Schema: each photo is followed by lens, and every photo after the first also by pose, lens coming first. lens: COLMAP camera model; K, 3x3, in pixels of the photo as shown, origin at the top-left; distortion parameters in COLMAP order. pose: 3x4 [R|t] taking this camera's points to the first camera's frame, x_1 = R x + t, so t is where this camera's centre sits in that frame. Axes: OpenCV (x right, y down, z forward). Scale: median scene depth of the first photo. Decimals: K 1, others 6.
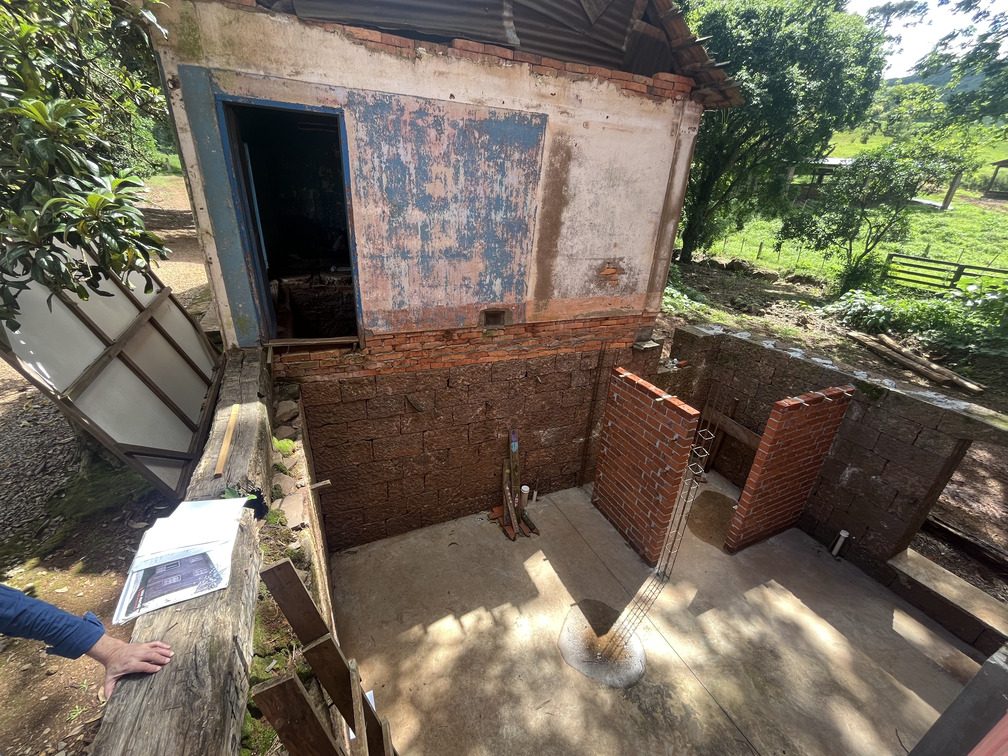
lens RADIAL K [[417.9, 0, 505.7], [0, 417.9, 375.7], [0, 0, 1]] dist [-0.003737, -0.000050]
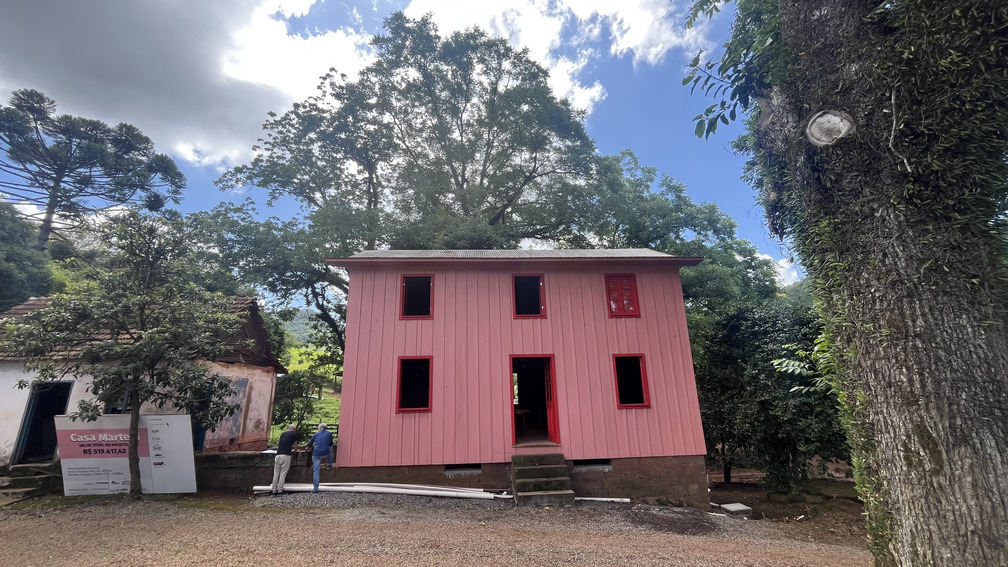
lens RADIAL K [[408.3, 0, 502.4], [0, 408.3, 283.9], [0, 0, 1]] dist [-0.000219, 0.000003]
pose [[0.362077, 0.201075, 0.910203, -2.481414], [0.413054, 0.840747, -0.350043, 0.818037], [-0.835635, 0.502706, 0.221361, -2.007178]]
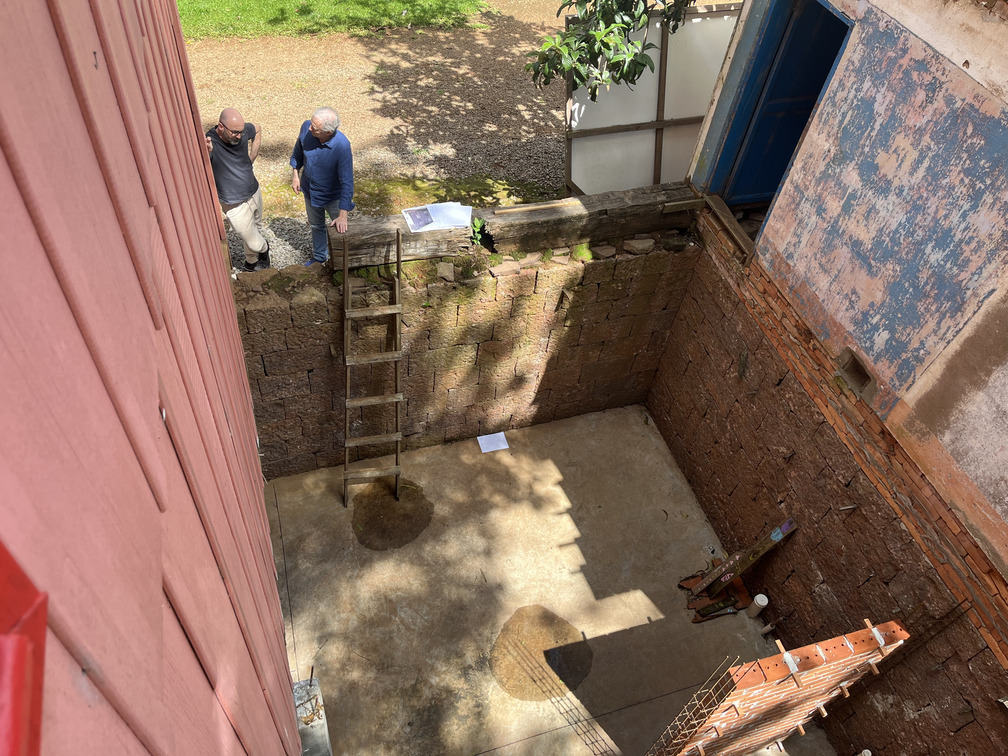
lens RADIAL K [[771.0, 0, 503.0], [0, 771.0, 381.6], [0, 0, 1]] dist [0.014372, -0.038665]
pose [[-0.114172, 0.701315, -0.703649, 1.015880], [-0.501142, 0.570905, 0.650326, -0.728758], [0.857800, 0.426877, 0.286277, 0.242357]]
